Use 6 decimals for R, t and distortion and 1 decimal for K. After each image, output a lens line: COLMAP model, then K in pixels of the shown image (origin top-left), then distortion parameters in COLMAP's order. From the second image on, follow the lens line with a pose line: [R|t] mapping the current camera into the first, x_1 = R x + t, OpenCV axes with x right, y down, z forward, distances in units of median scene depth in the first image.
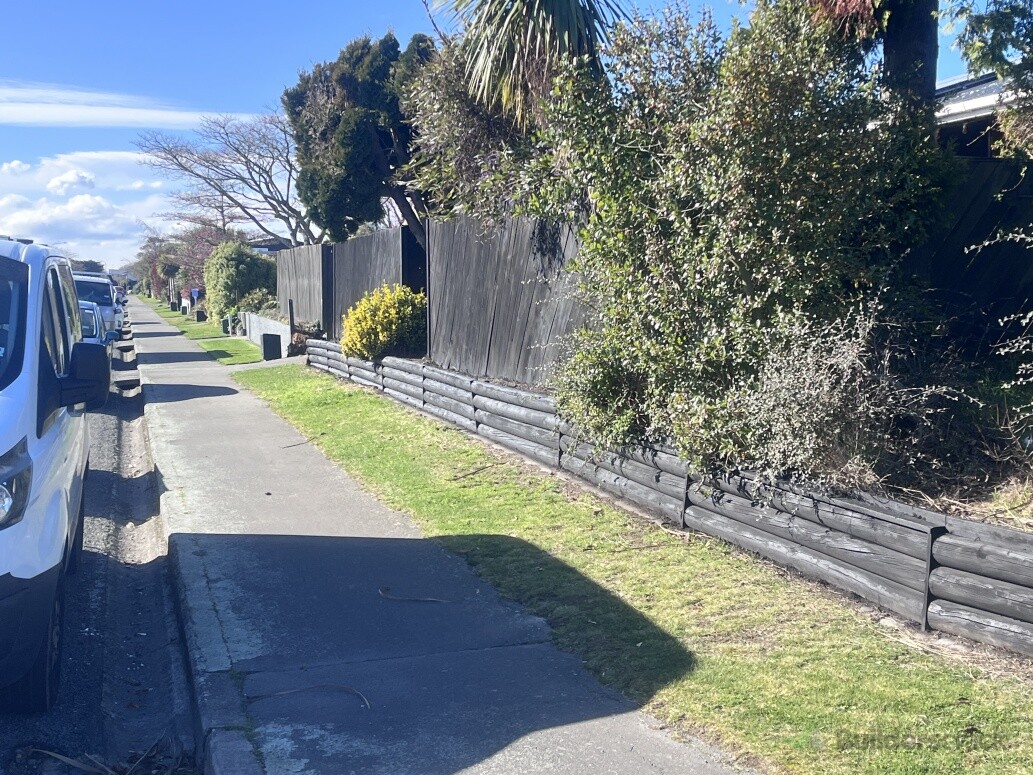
lens RADIAL K [[1376.4, 0, 539.2], [0, 1376.4, 369.3], [0, 0, 1]] dist [0.084527, 0.000000]
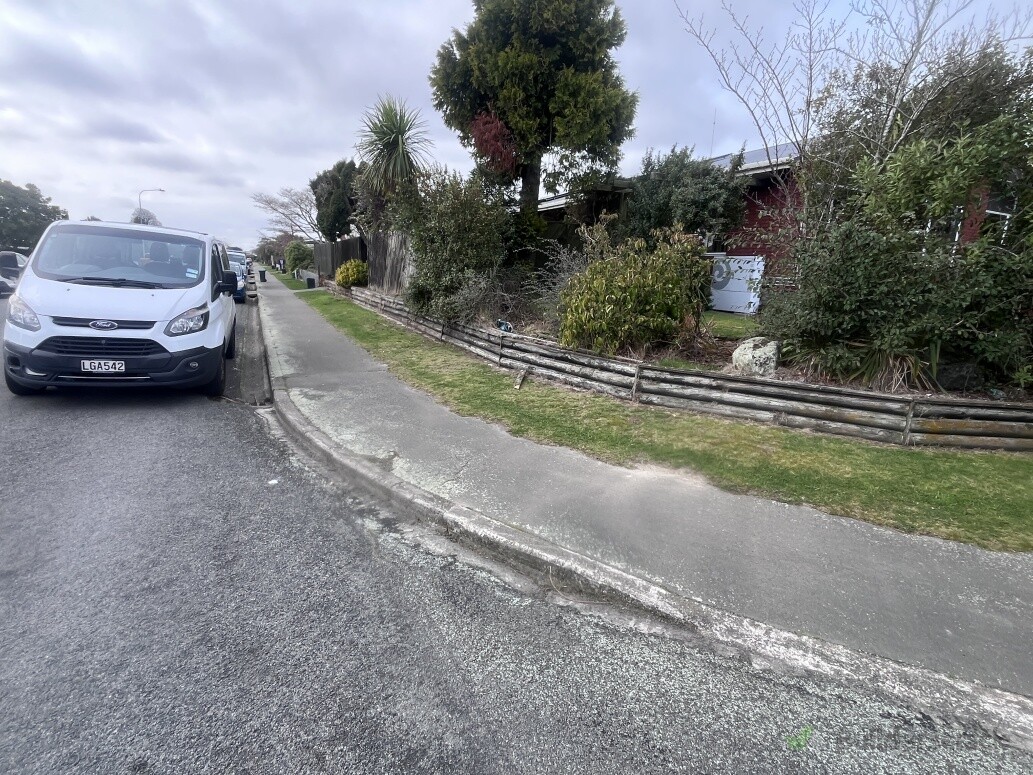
lens RADIAL K [[535.2, 0, 520.0], [0, 535.2, 388.9], [0, 0, 1]] dist [0.003983, -0.004851]
pose [[0.986191, 0.001665, 0.165602, 0.082586], [-0.028571, 0.986667, 0.160226, 0.023801], [-0.163127, -0.162745, 0.973090, -0.212946]]
